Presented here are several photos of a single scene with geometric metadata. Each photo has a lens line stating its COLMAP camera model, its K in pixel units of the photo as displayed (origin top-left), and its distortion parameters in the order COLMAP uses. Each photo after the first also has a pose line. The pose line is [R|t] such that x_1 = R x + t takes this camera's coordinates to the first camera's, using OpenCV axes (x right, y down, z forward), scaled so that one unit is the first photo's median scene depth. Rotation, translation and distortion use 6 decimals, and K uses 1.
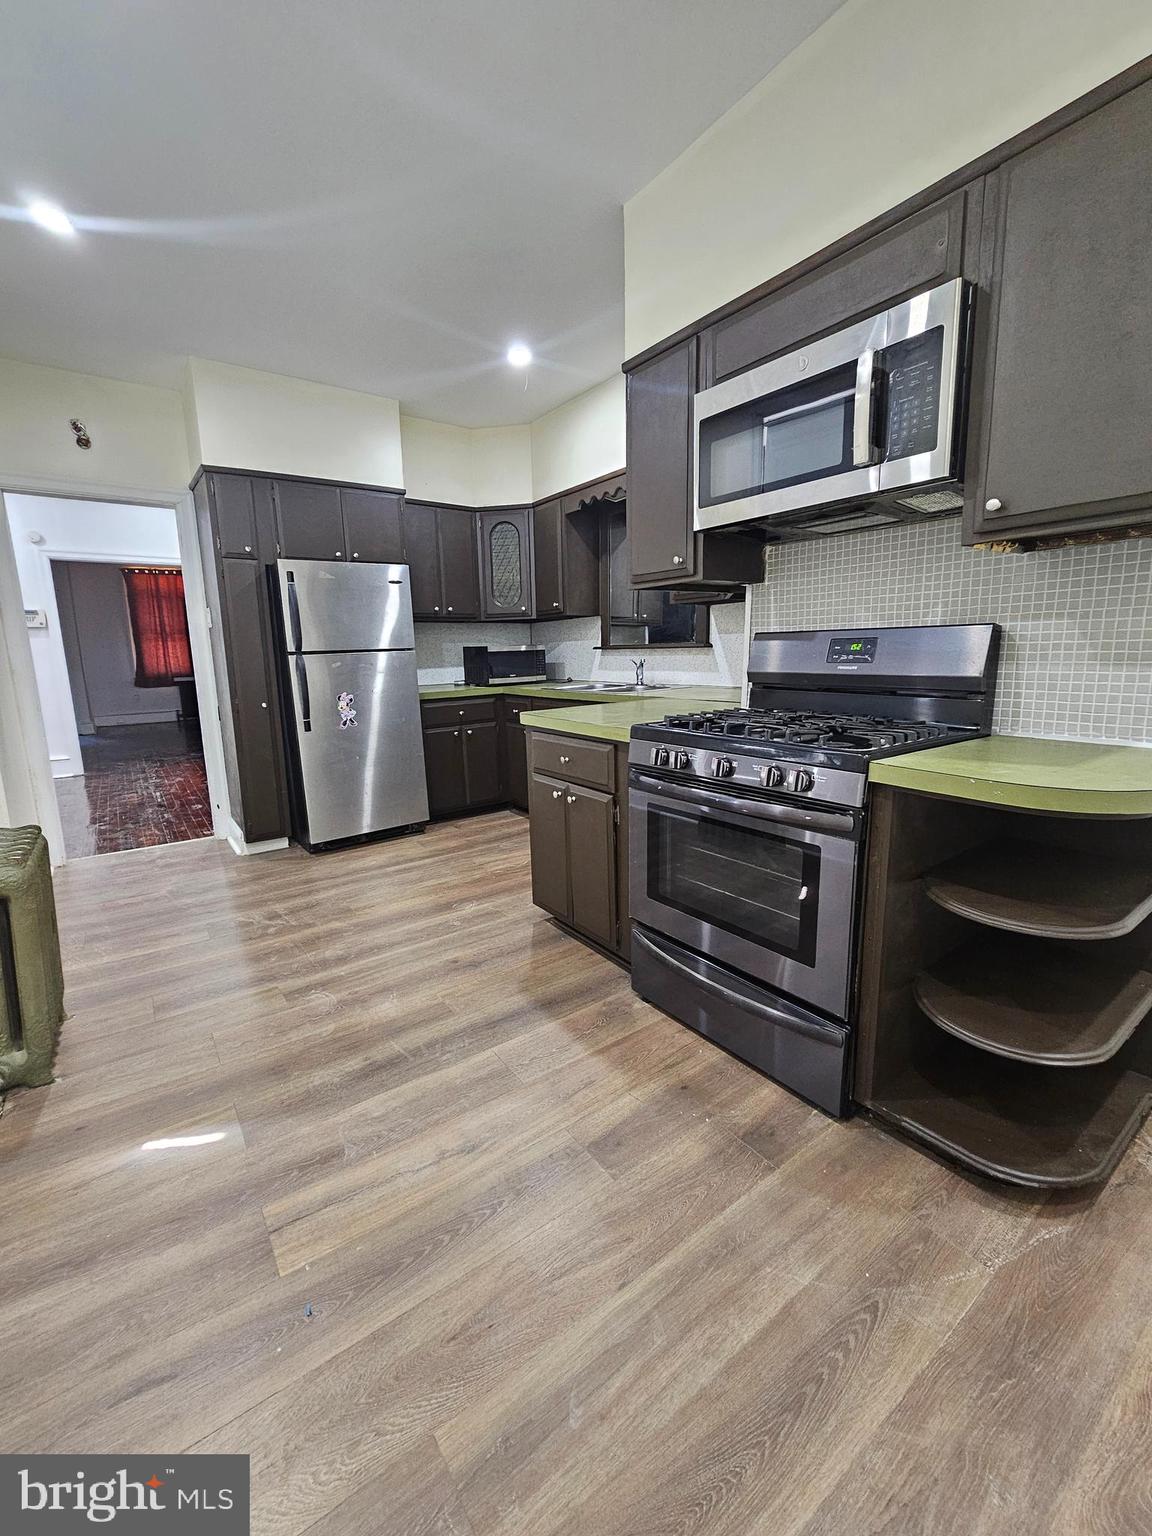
lens RADIAL K [[629.7, 0, 574.4], [0, 629.7, 762.5], [0, 0, 1]] dist [0.003240, 0.000328]
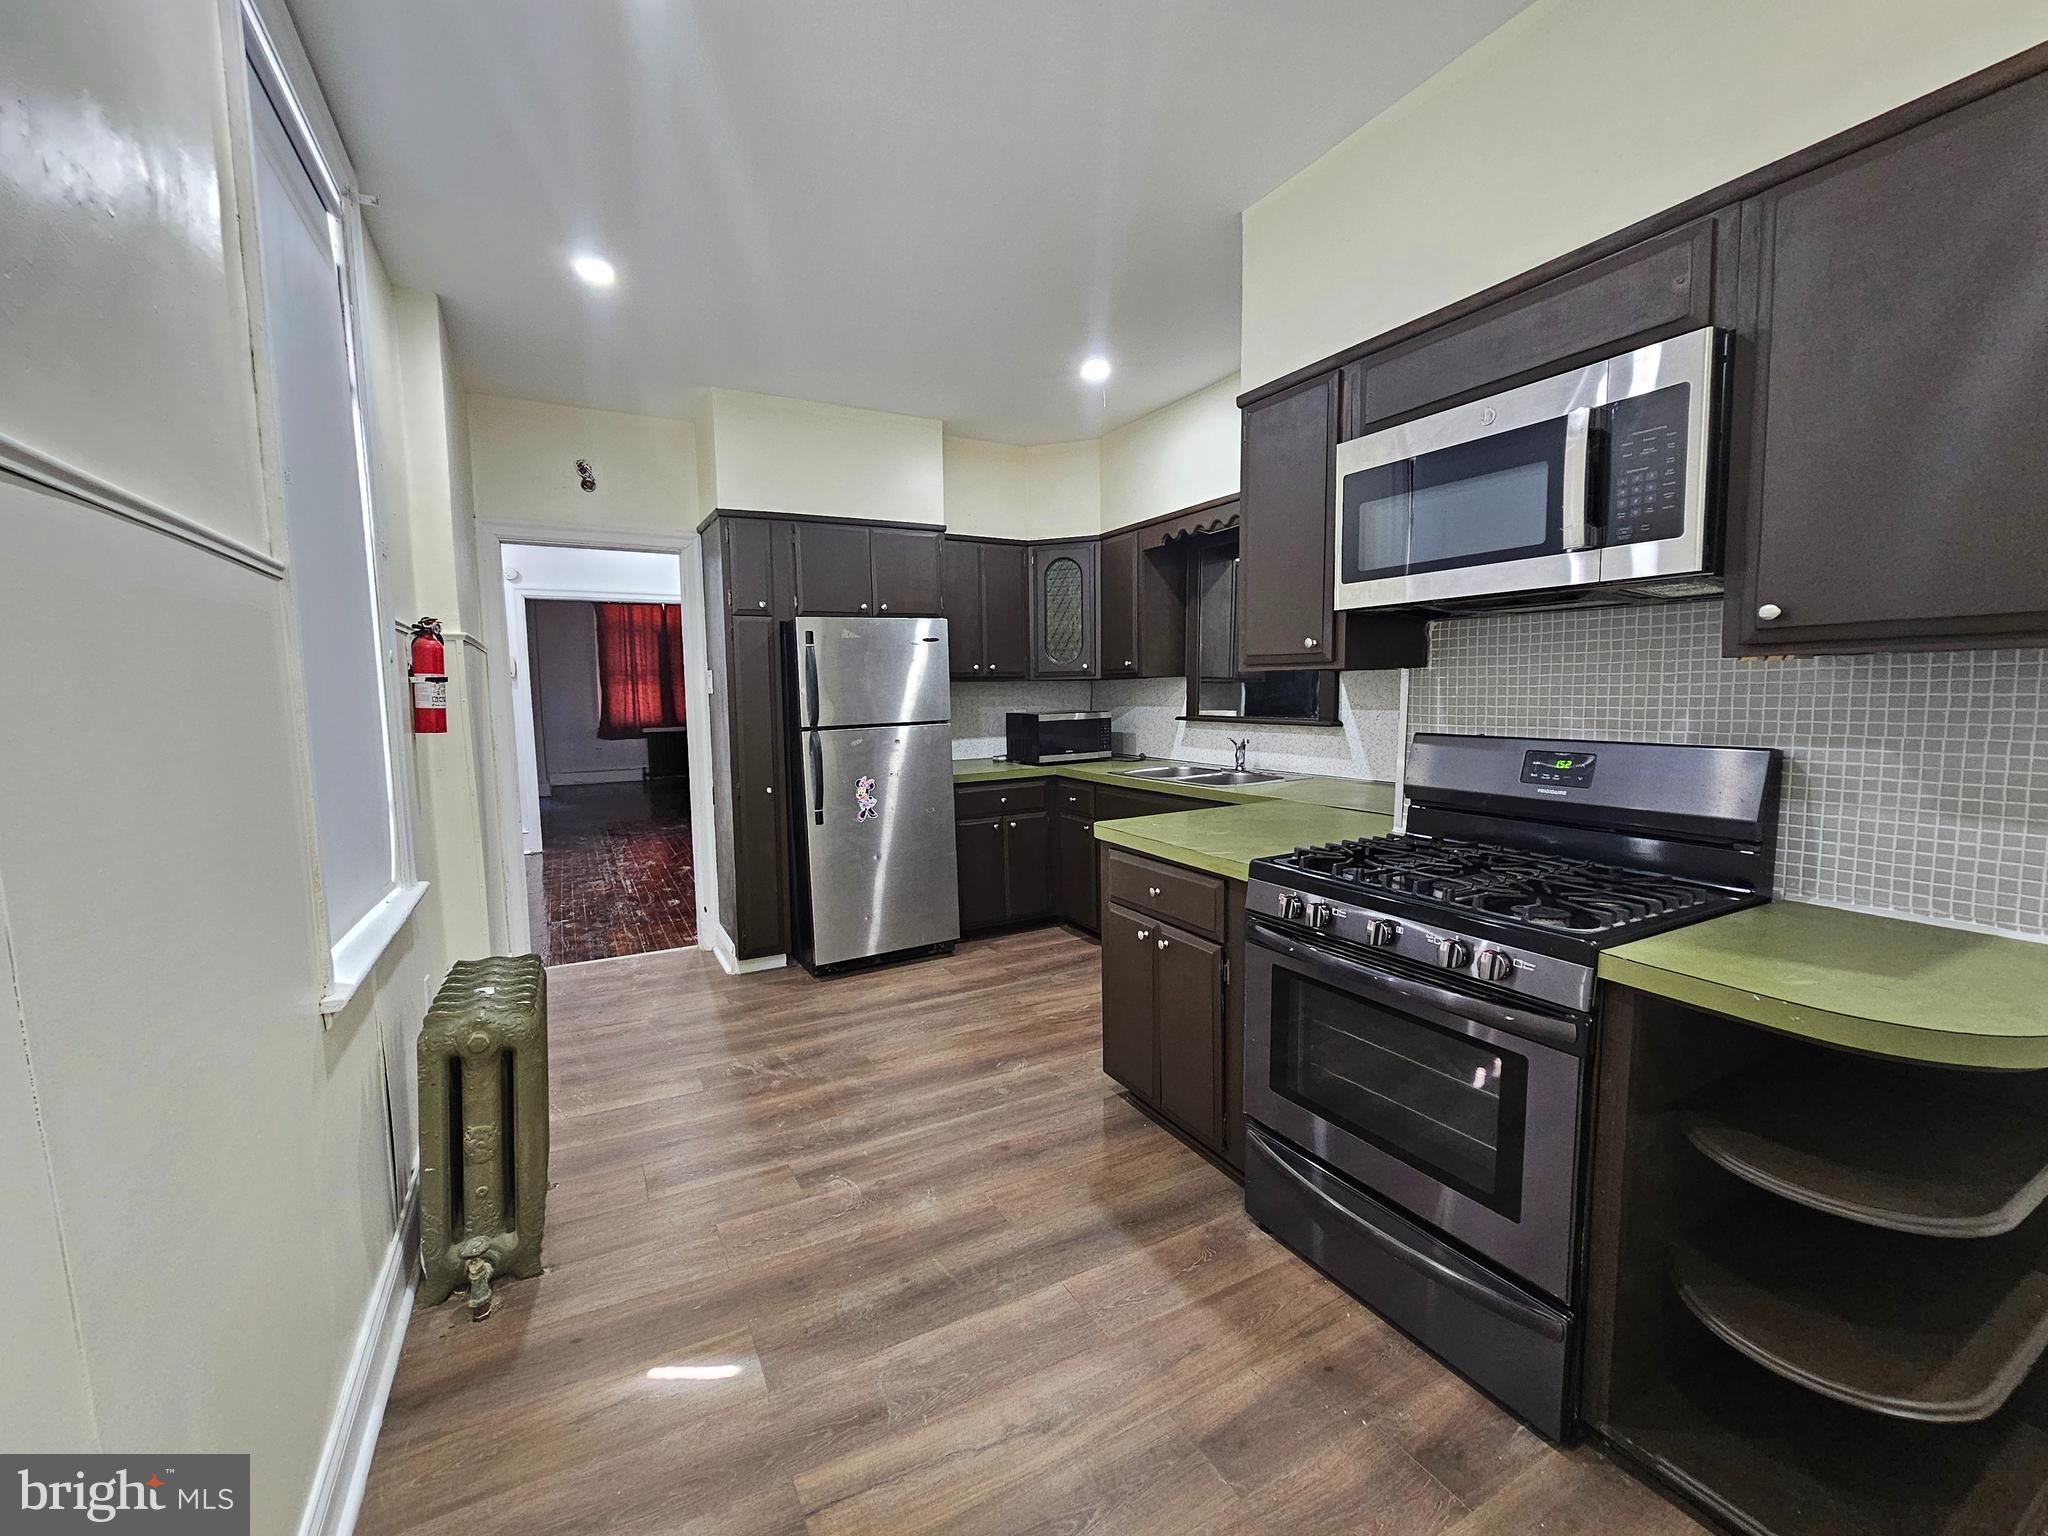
lens RADIAL K [[839.4, 0, 1015.9], [0, 839.4, 771.7], [0, 0, 1]] dist [0.001877, -0.000486]
pose [[0.990933, 0.019387, -0.132954, -0.061185], [-0.029468, 0.996802, -0.074279, -0.083398], [0.131089, 0.077523, 0.988335, -0.062733]]
